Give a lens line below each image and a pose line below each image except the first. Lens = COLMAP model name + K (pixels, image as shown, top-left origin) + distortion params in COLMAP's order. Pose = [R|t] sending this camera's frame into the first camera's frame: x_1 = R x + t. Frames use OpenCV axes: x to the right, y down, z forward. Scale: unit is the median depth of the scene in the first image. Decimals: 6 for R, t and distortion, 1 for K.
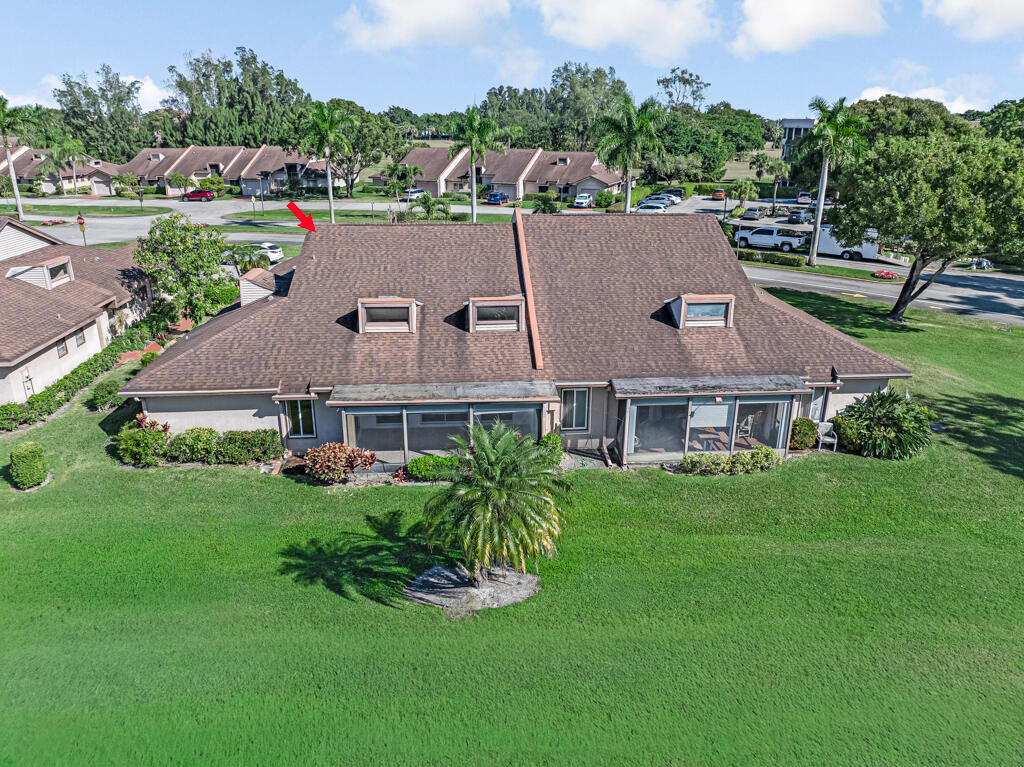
lens RADIAL K [[736.0, 0, 512.0], [0, 736.0, 383.5], [0, 0, 1]] dist [-0.027083, 0.001030]
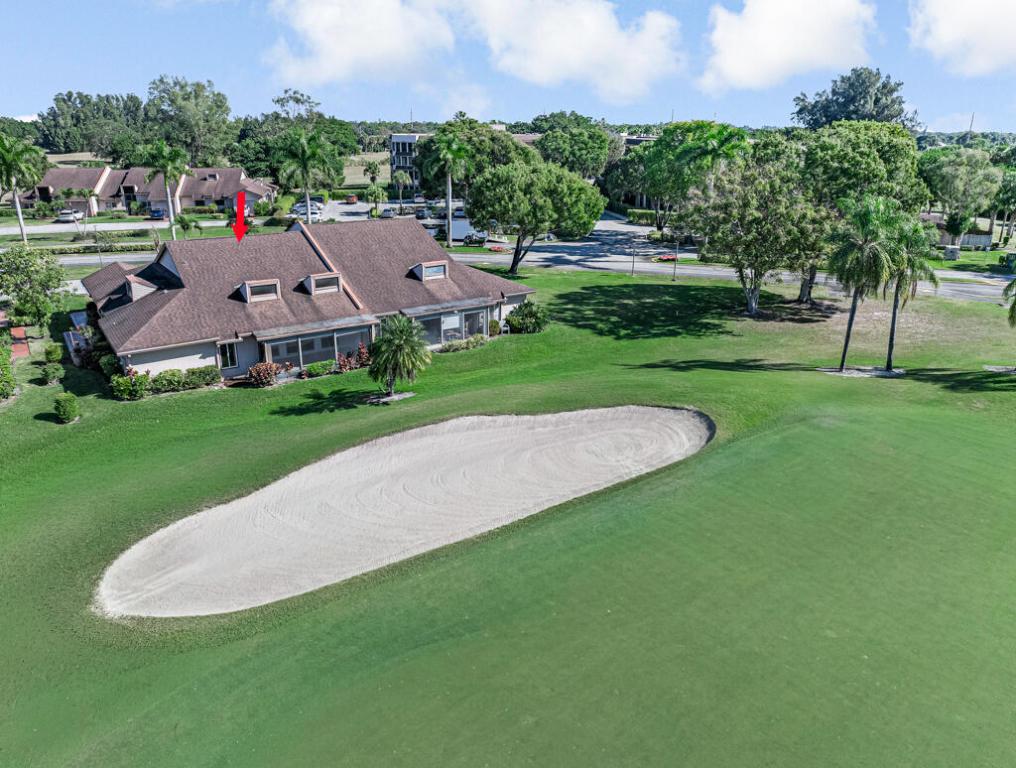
lens RADIAL K [[699.2, 0, 508.0], [0, 699.2, 384.0], [0, 0, 1]] dist [-0.030219, -0.002717]
pose [[0.864992, -0.171821, 0.471452, -0.337364], [0.166525, 0.984595, 0.053305, 0.089456], [-0.473348, 0.032400, 0.880279, -0.463096]]
